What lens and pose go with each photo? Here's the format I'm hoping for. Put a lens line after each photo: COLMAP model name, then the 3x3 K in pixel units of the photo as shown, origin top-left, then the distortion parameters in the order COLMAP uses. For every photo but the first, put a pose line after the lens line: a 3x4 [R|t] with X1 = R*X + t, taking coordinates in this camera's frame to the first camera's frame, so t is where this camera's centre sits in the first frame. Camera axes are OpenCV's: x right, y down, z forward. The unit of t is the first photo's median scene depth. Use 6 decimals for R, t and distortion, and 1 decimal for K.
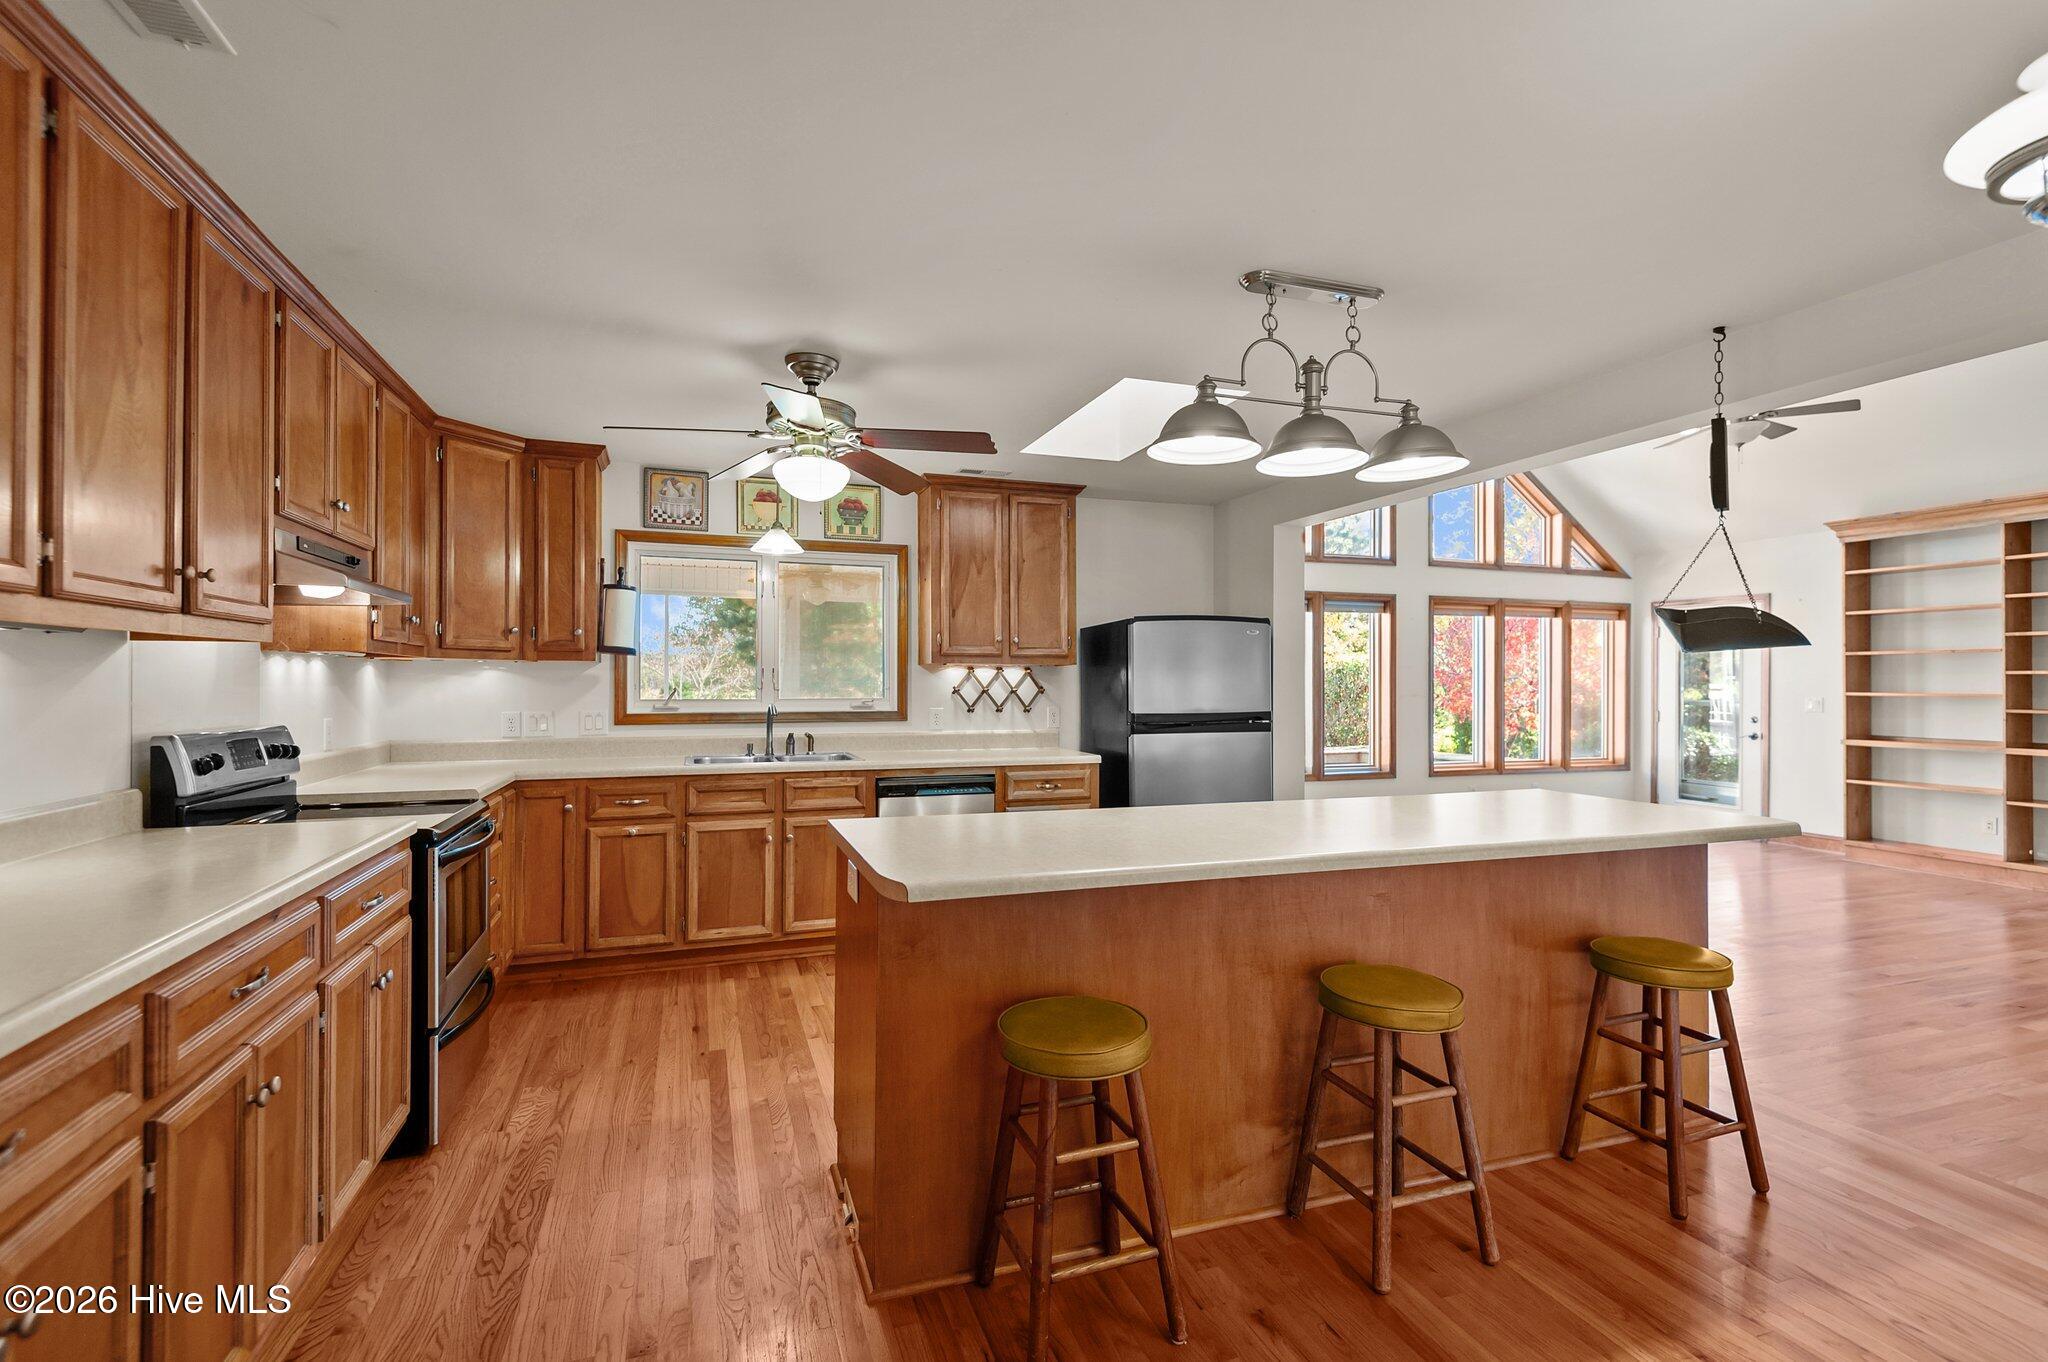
lens RADIAL K [[926.9, 0, 1023.6], [0, 926.9, 679.4], [0, 0, 1]] dist [-0.000136, -0.000006]
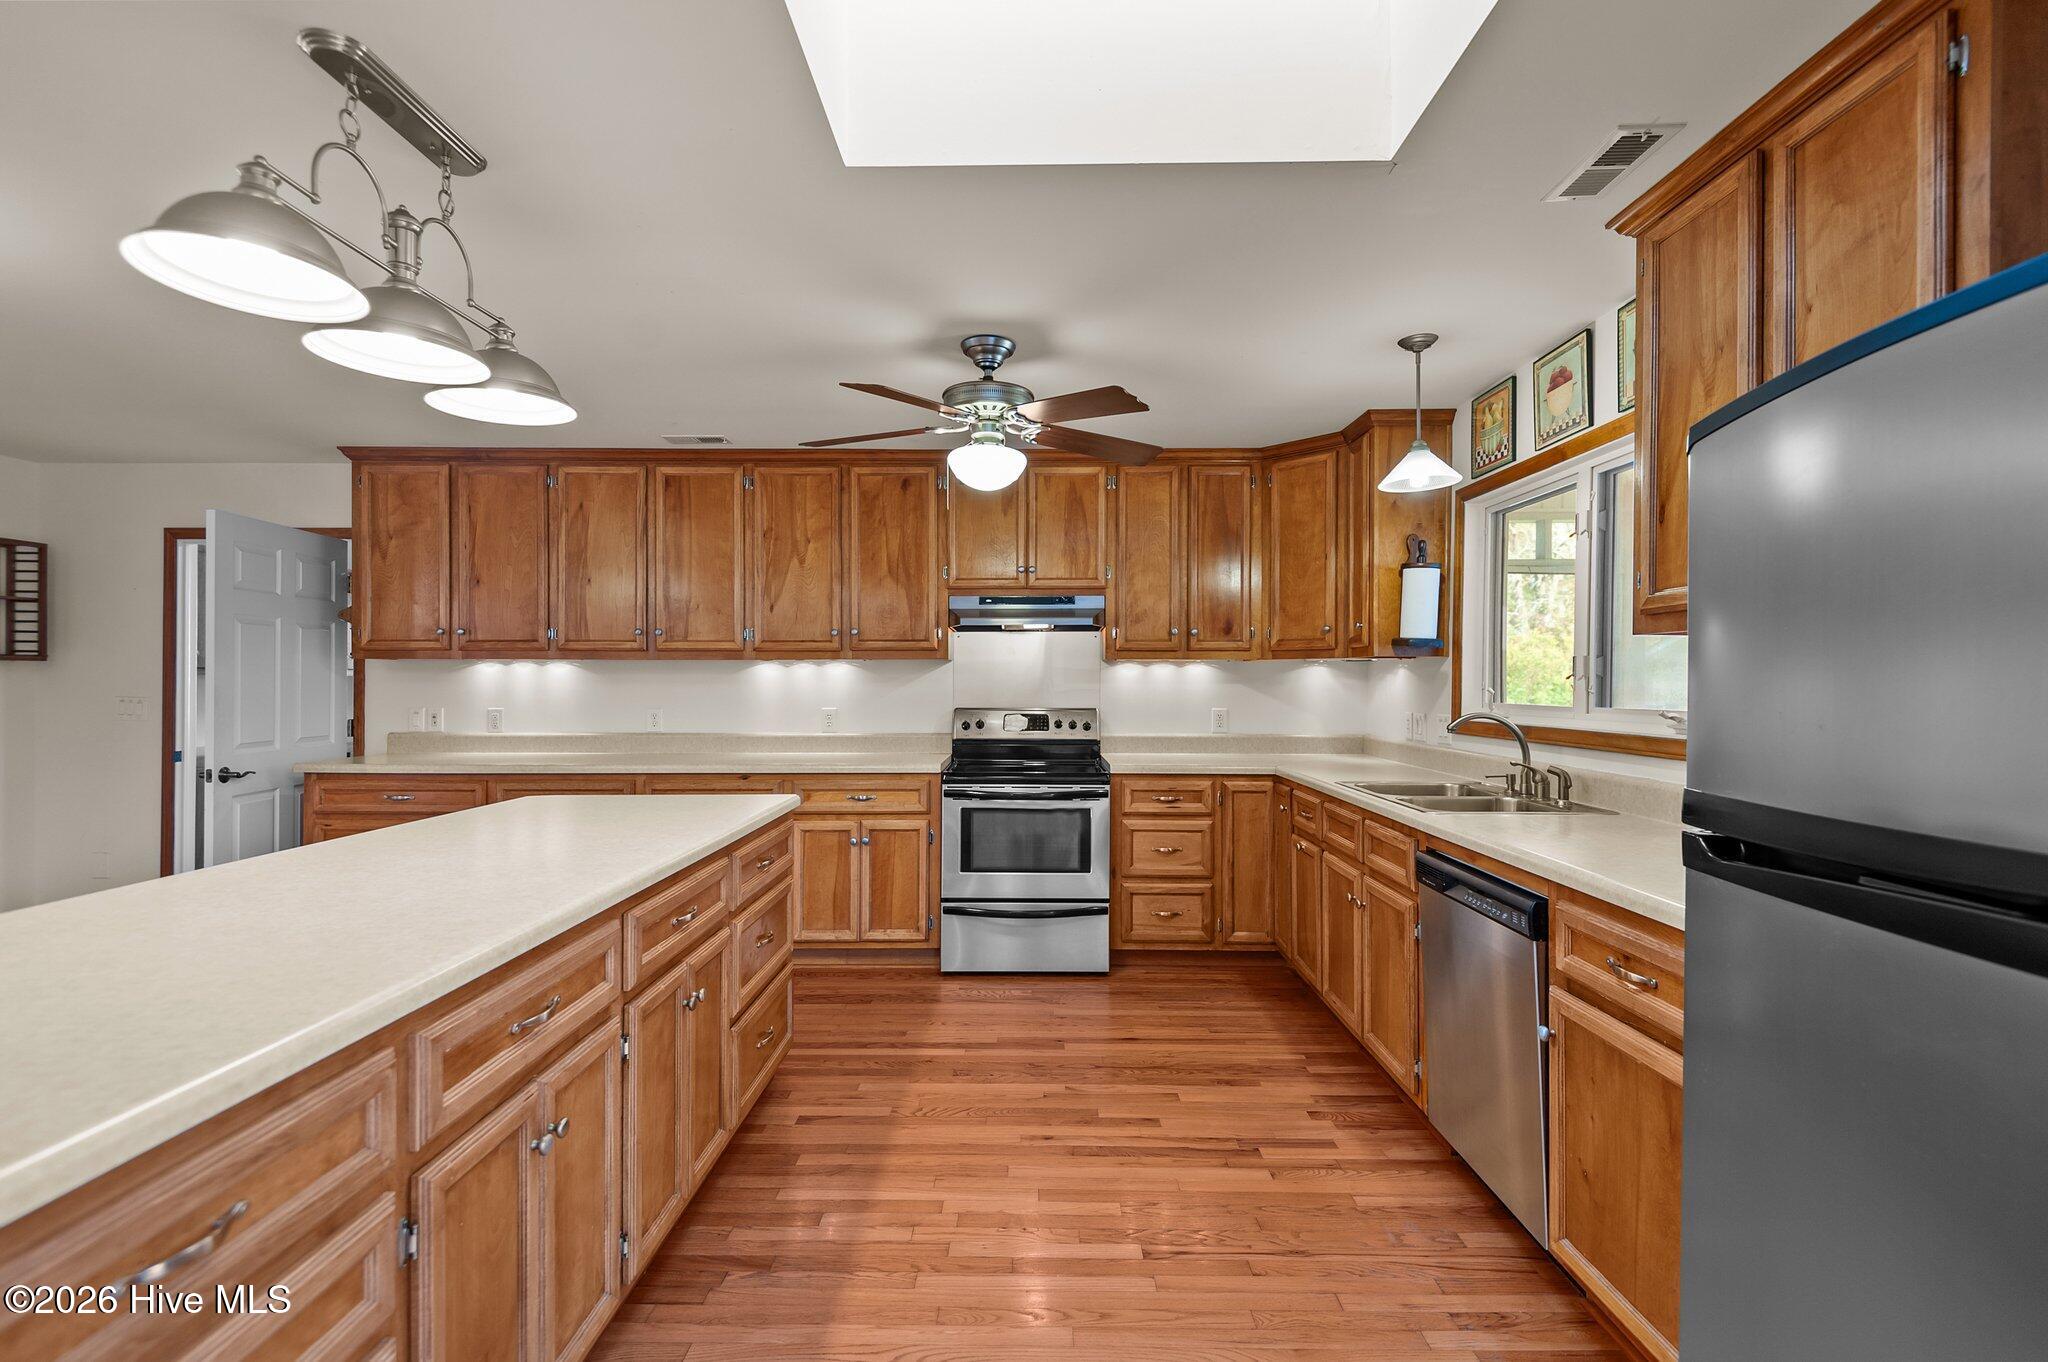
lens RADIAL K [[926.9, 0, 1026.0], [0, 926.9, 686.5], [0, 0, 1]] dist [-0.000136, -0.000006]
pose [[-0.347513, 0.005031, -0.937662, 0.522016], [0.006942, 0.999972, 0.002792, 0.004050], [0.937650, -0.005538, -0.347538, 1.092872]]
